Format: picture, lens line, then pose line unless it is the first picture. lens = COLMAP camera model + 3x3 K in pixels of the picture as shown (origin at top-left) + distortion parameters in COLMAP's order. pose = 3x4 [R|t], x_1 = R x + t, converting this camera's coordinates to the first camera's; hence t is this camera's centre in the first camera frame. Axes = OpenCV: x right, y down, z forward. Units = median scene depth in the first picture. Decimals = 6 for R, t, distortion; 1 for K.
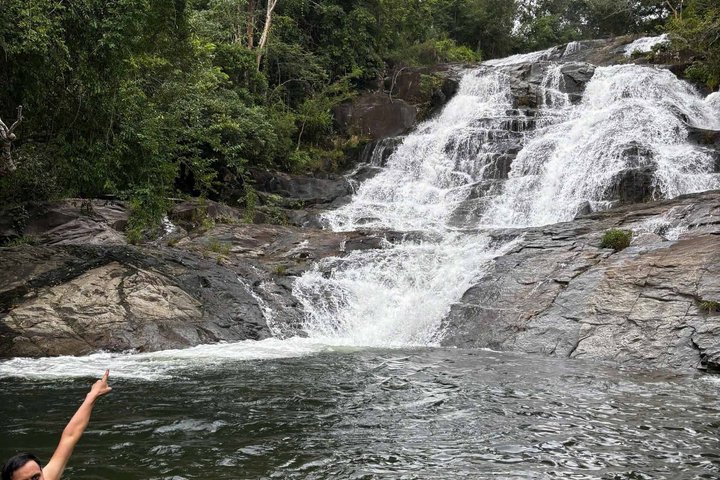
lens RADIAL K [[707.2, 0, 360.0], [0, 707.2, 240.0], [0, 0, 1]] dist [0.092924, -0.221704]
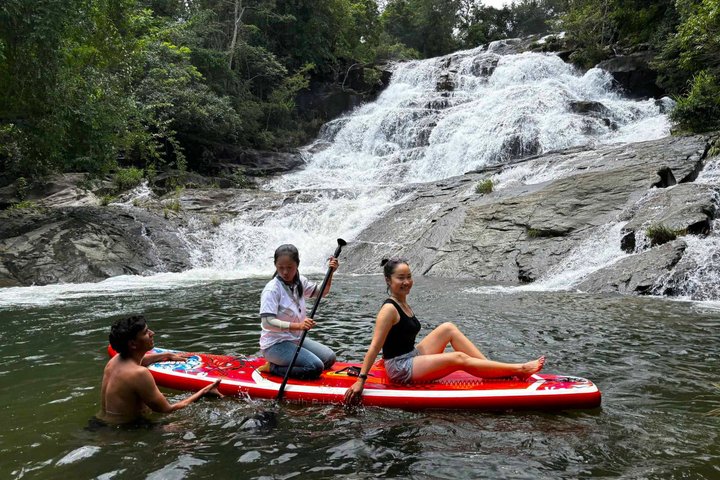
lens RADIAL K [[532.0, 0, 360.0], [0, 532.0, 240.0], [0, 0, 1]] dist [0.012914, -0.002625]
pose [[0.999228, -0.038864, -0.005690, 0.104767], [0.039144, 0.997269, 0.062633, 0.019581], [0.003240, -0.062808, 0.998020, 0.044377]]
